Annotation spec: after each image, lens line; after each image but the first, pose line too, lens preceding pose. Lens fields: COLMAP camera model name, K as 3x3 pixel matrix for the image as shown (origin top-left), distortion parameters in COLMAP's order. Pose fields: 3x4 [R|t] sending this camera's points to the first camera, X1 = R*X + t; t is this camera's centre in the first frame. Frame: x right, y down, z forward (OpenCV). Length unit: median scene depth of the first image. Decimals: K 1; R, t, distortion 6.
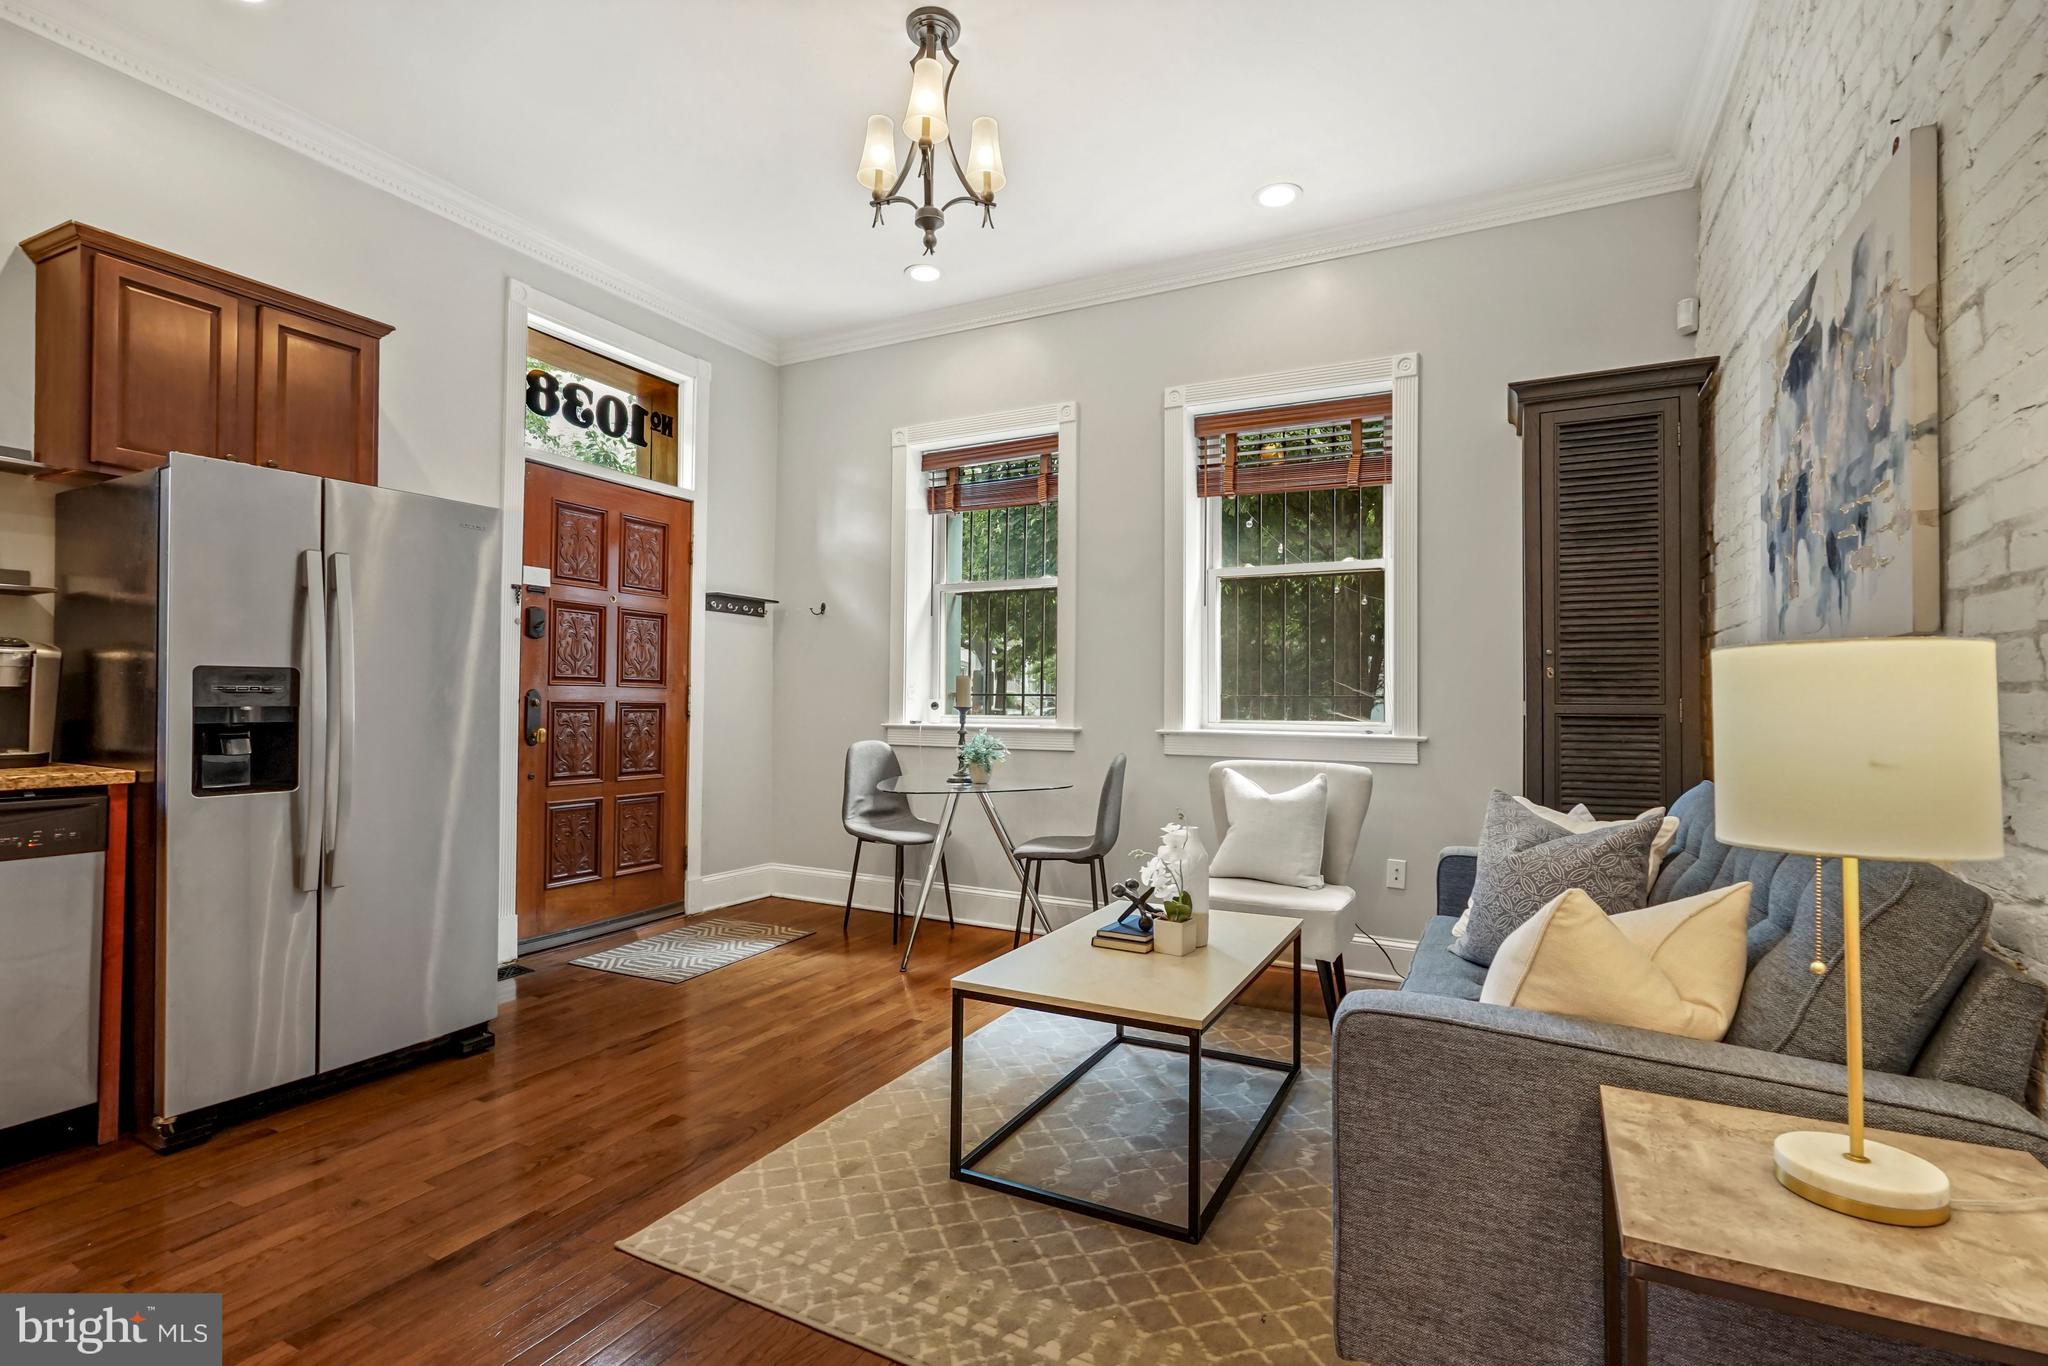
lens RADIAL K [[972.6, 0, 1012.3], [0, 972.6, 690.1], [0, 0, 1]] dist [-0.000595, 0.000992]
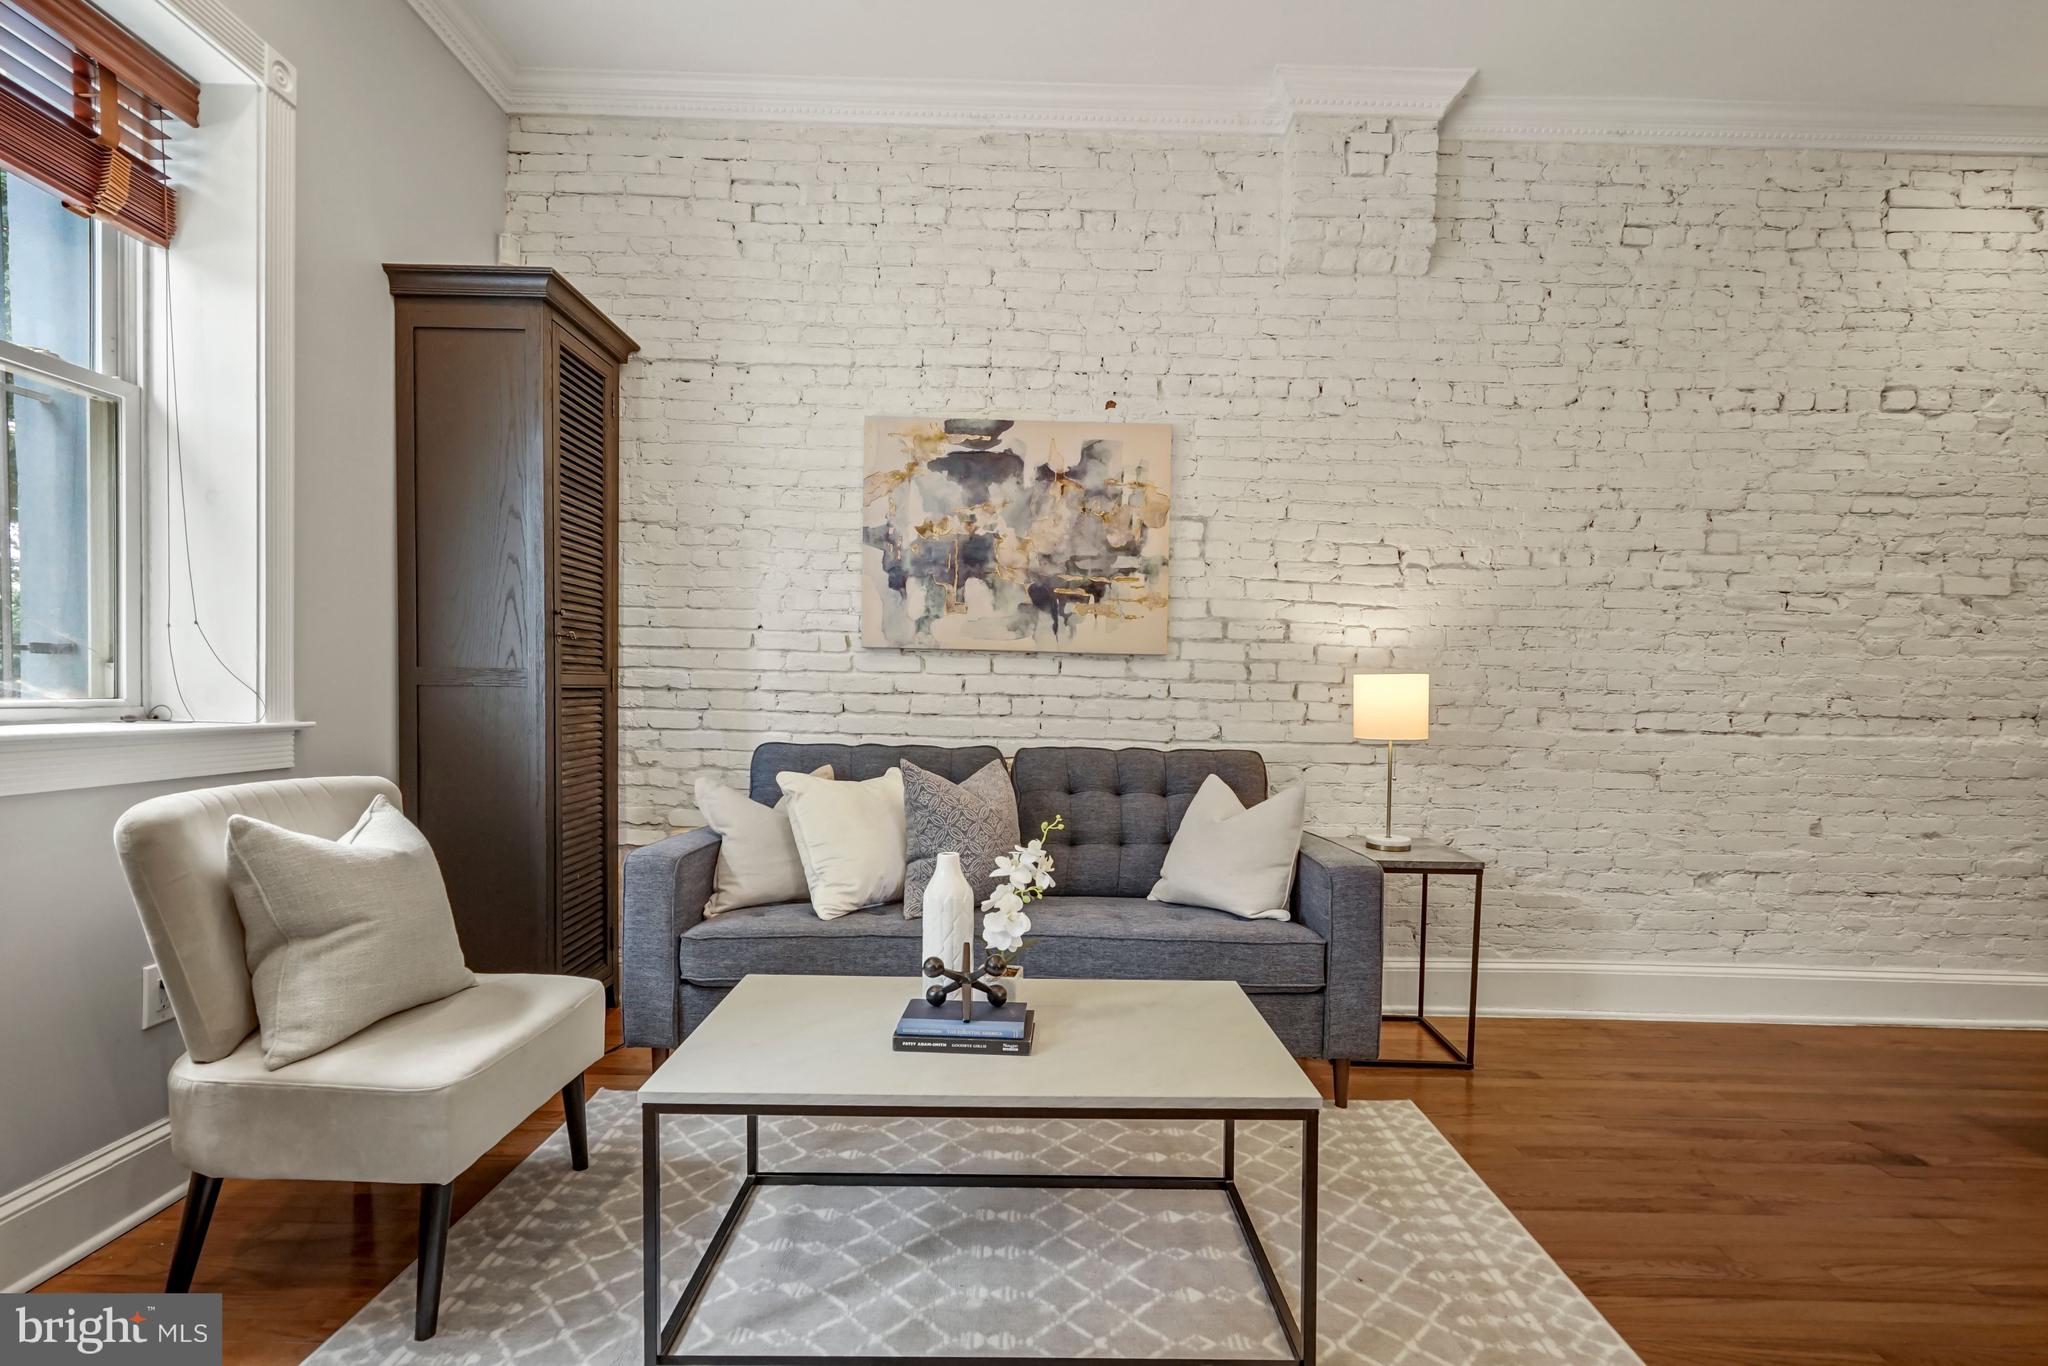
lens RADIAL K [[954.3, 0, 1027.5], [0, 954.3, 712.9], [0, 0, 1]] dist [0.001036, 0.005130]
pose [[-0.472508, -0.039164, 0.880456, -0.324989], [-0.035040, 0.999057, 0.025634, 0.010974], [-0.880629, -0.018739, -0.473435, 0.892894]]
